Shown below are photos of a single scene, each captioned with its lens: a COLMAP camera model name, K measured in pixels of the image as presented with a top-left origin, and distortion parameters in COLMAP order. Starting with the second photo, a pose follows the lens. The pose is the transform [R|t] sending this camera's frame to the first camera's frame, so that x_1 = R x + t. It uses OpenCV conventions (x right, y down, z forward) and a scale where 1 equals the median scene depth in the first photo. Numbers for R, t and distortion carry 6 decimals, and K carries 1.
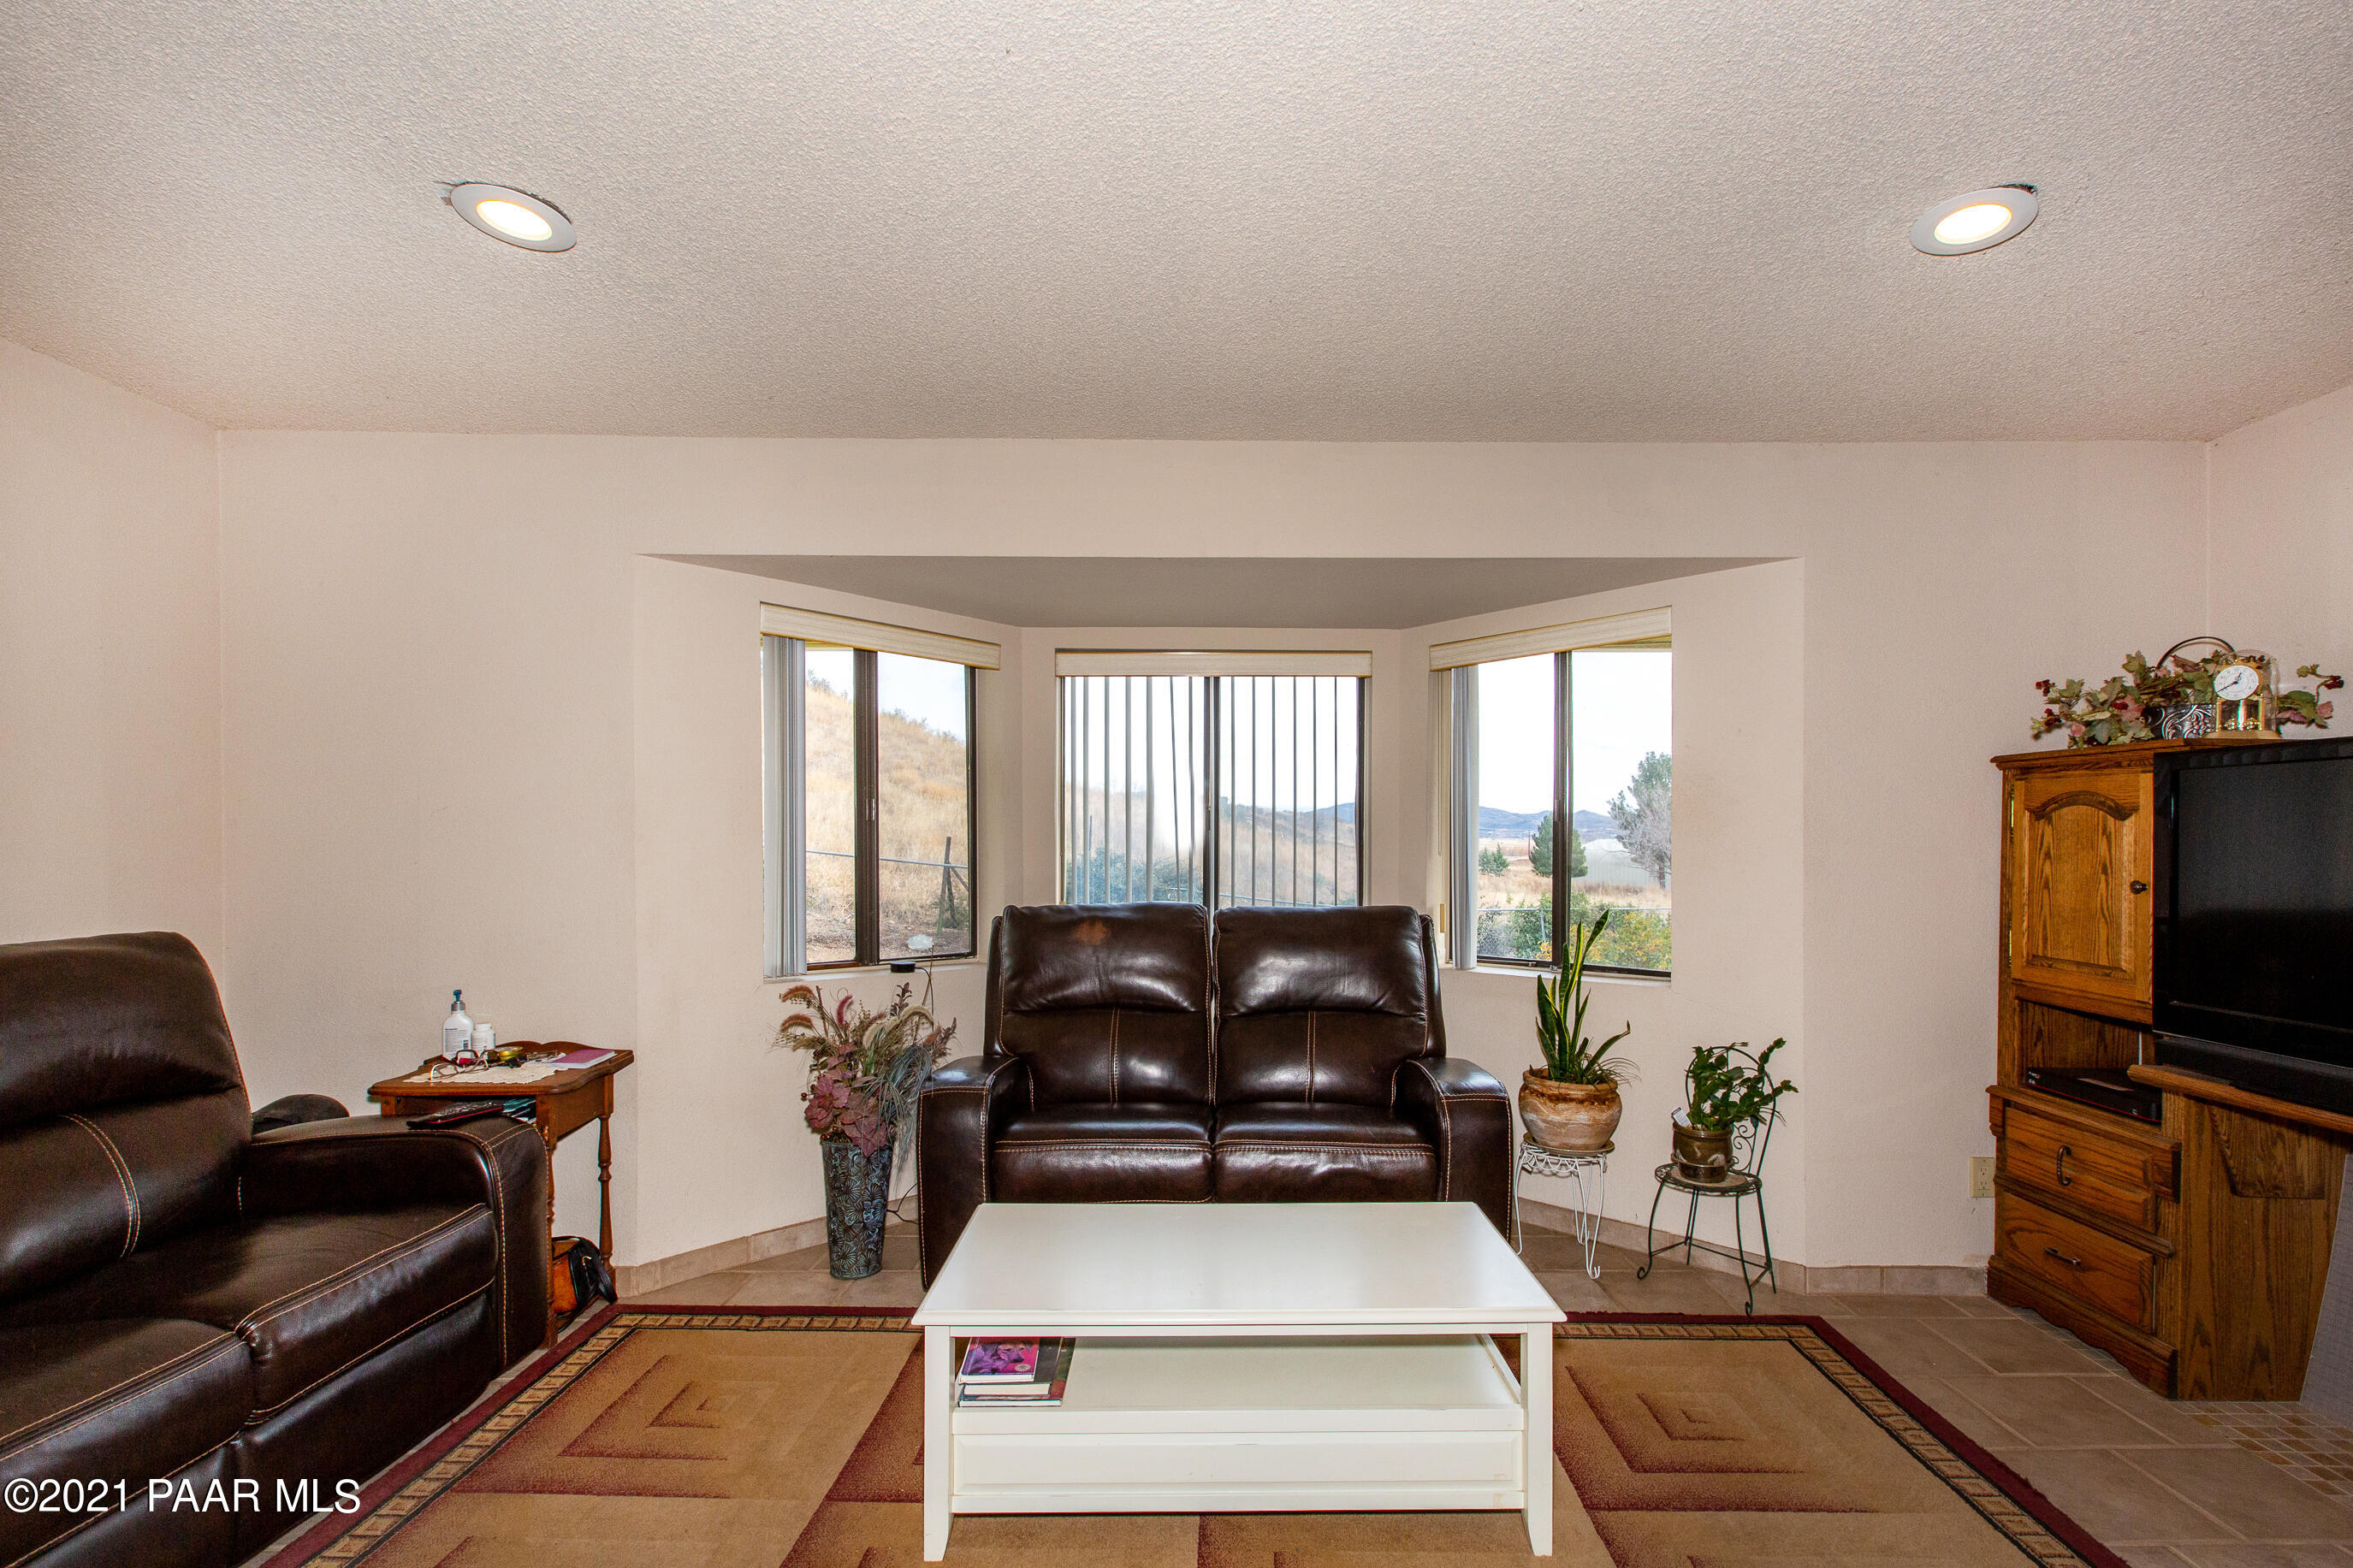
lens RADIAL K [[1110.9, 0, 1179.2], [0, 1110.9, 836.6], [0, 0, 1]] dist [-0.001554, -0.000024]
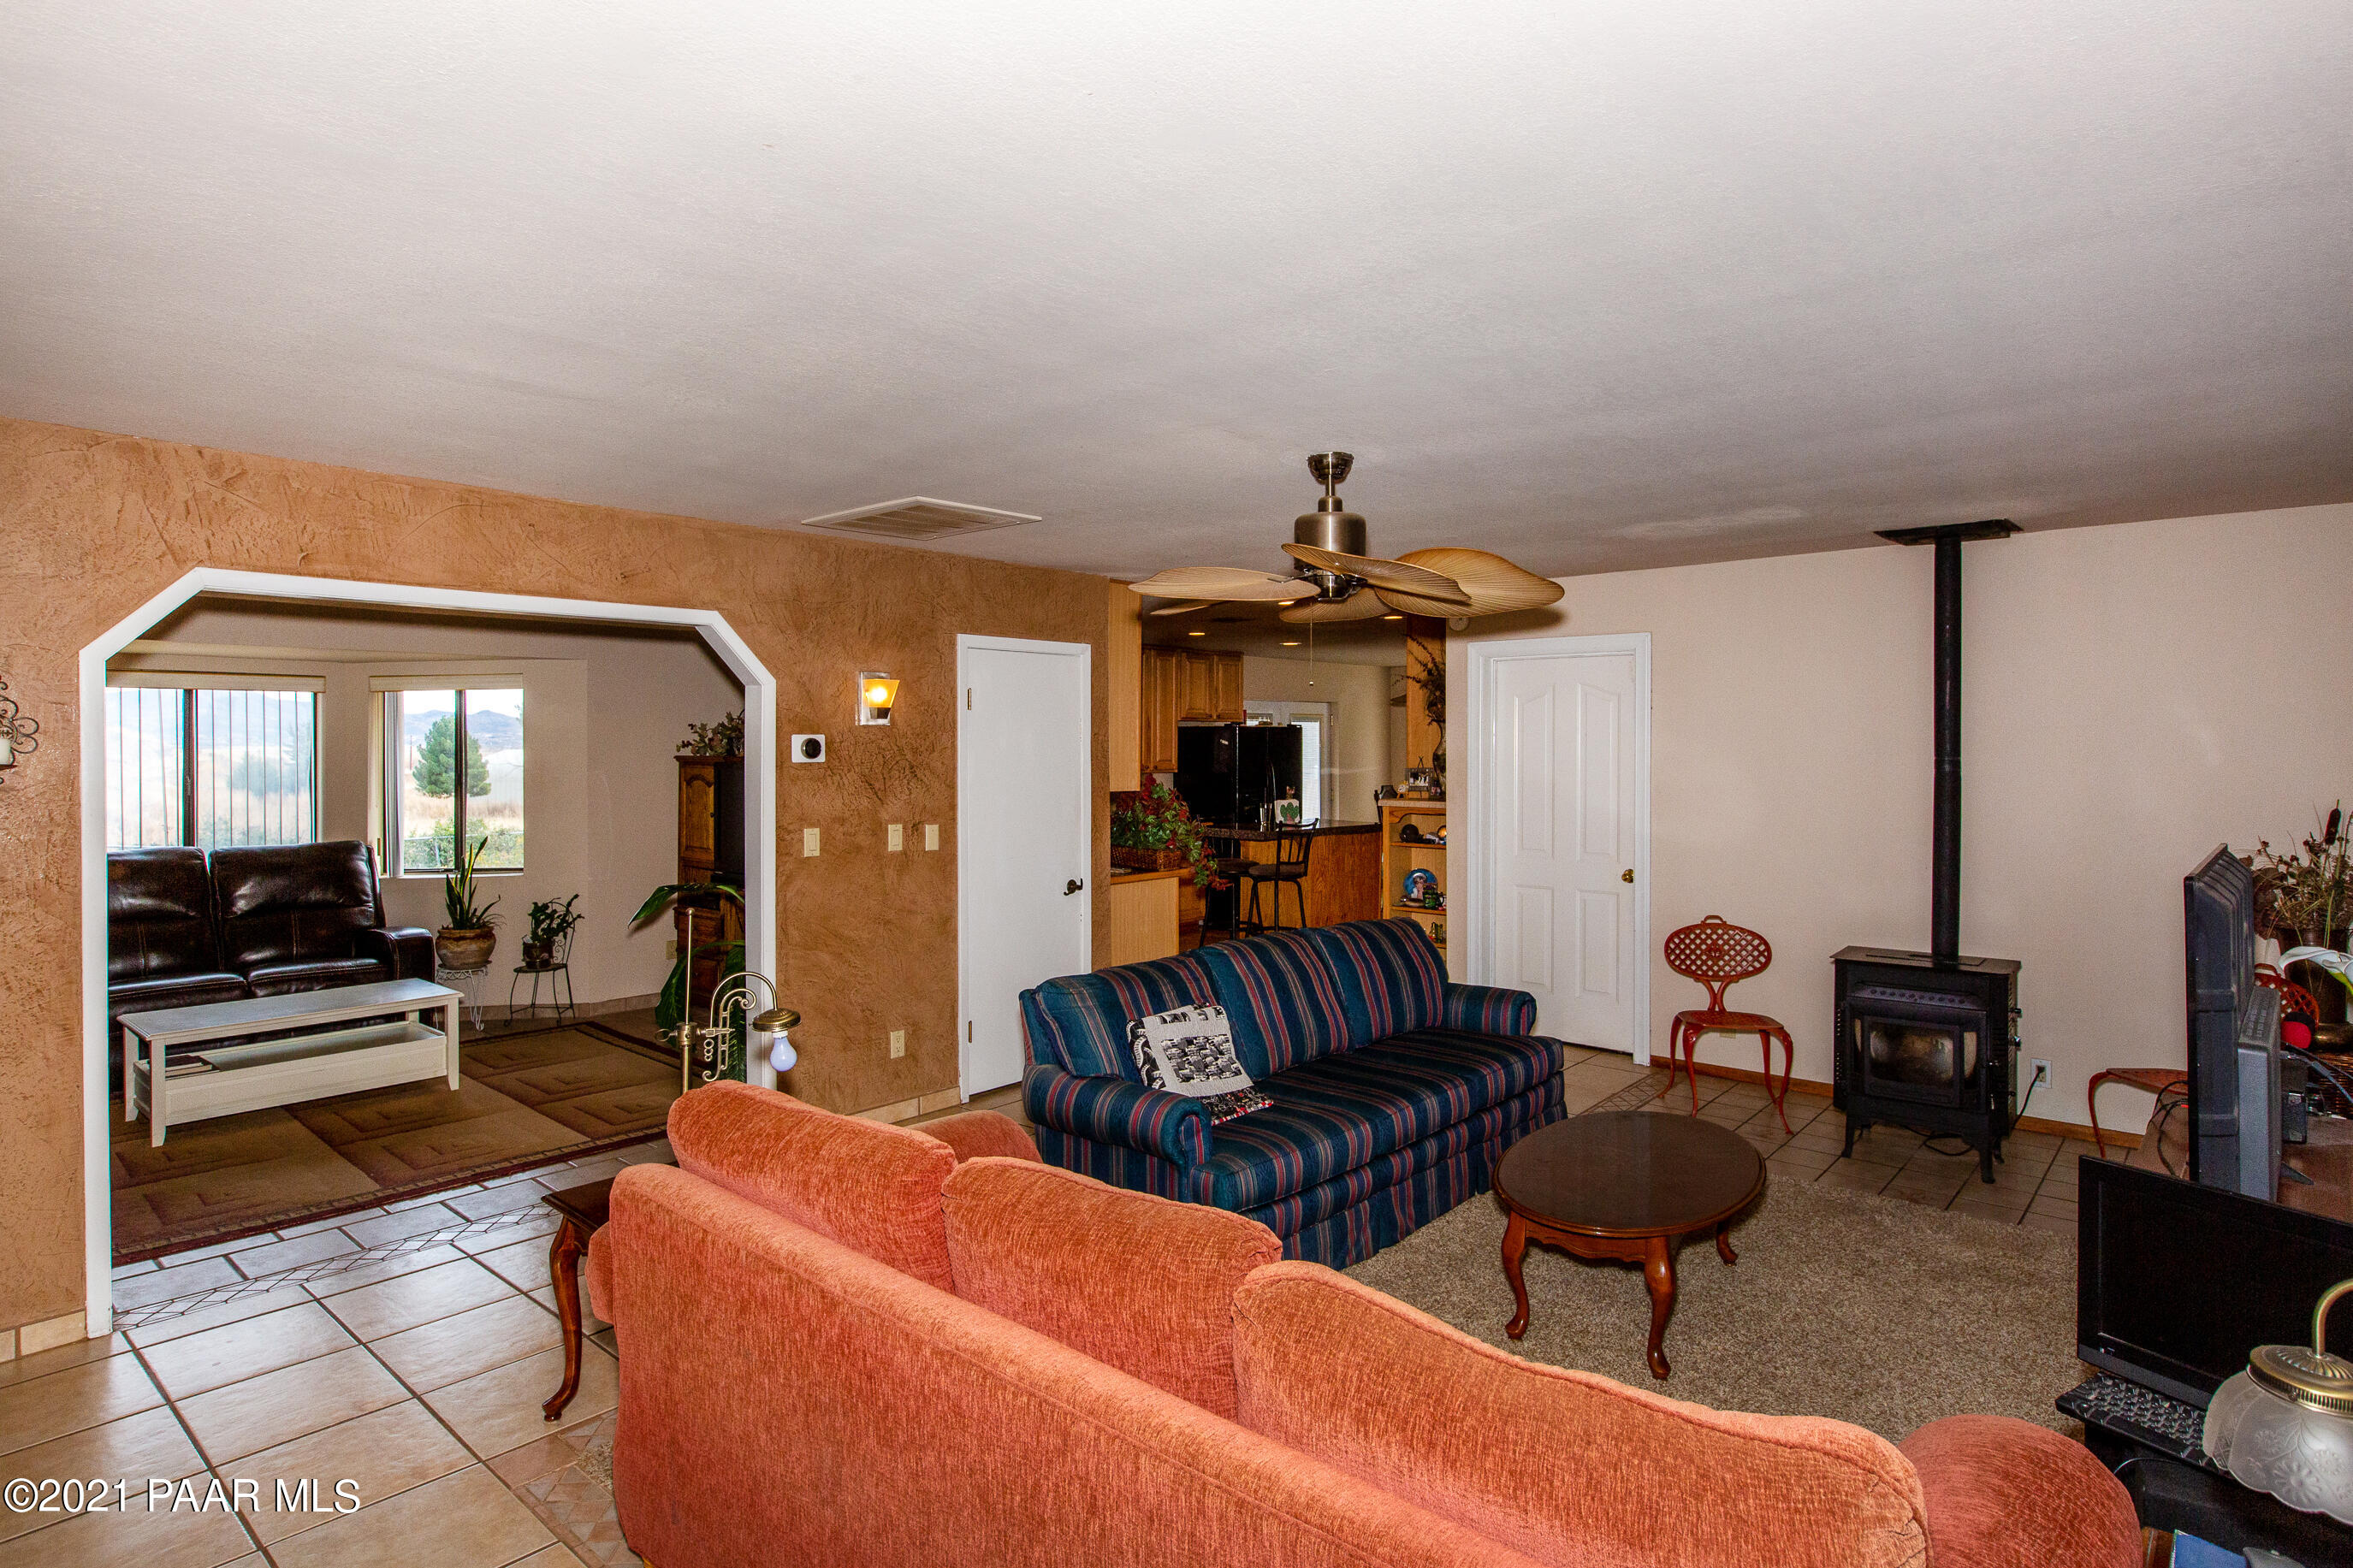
lens RADIAL K [[1272.7, 0, 1168.0], [0, 1272.7, 747.3], [0, 0, 1]] dist [0.002832, 0.000189]
pose [[0.666577, -0.004623, 0.745422, -0.483372], [0.004191, 0.999988, 0.002454, -0.089803], [-0.745424, 0.001488, 0.666589, -1.384299]]
